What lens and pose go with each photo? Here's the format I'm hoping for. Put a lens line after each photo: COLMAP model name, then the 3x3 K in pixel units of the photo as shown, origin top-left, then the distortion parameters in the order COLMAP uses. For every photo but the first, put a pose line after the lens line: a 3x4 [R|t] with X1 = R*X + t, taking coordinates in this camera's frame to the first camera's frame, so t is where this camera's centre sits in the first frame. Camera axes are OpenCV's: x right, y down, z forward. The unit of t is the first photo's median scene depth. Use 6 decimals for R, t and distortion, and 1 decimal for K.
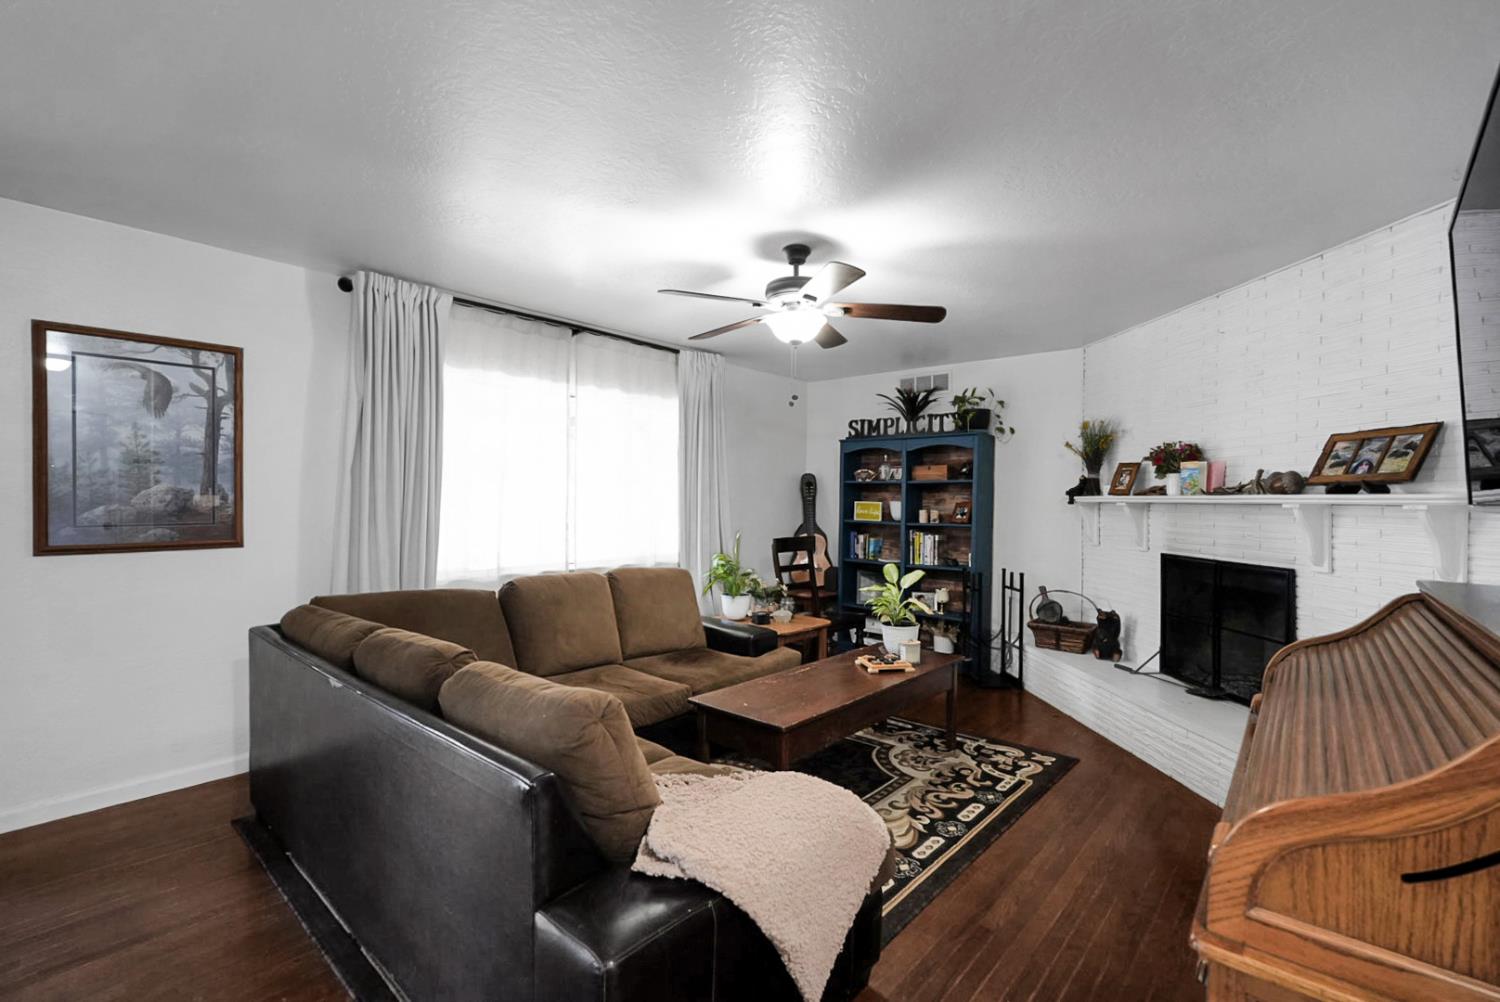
lens RADIAL K [[672.7, 0, 745.4], [0, 672.7, 509.8], [0, 0, 1]] dist [-0.004386, 0.001841]
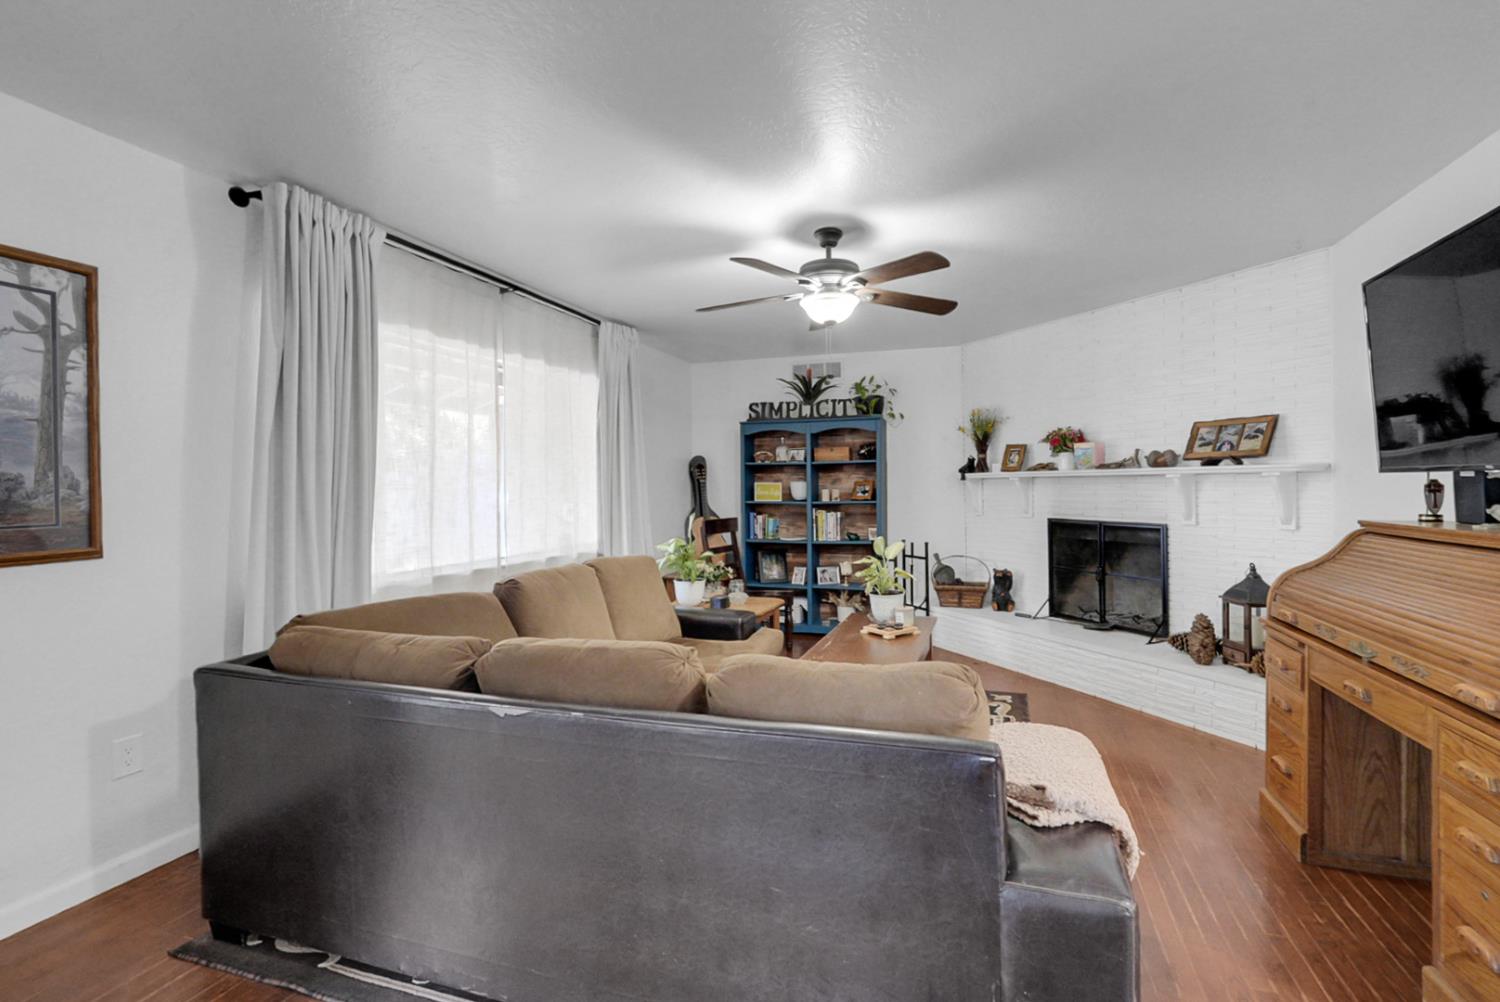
lens RADIAL K [[681.8, 0, 753.5], [0, 681.8, 490.5], [0, 0, 1]] dist [-0.000493, 0.002073]
pose [[0.913634, -0.021380, 0.405975, -0.390860], [0.025611, 0.999660, -0.004991, 0.006831], [-0.405730, 0.014957, 0.913871, 0.086739]]
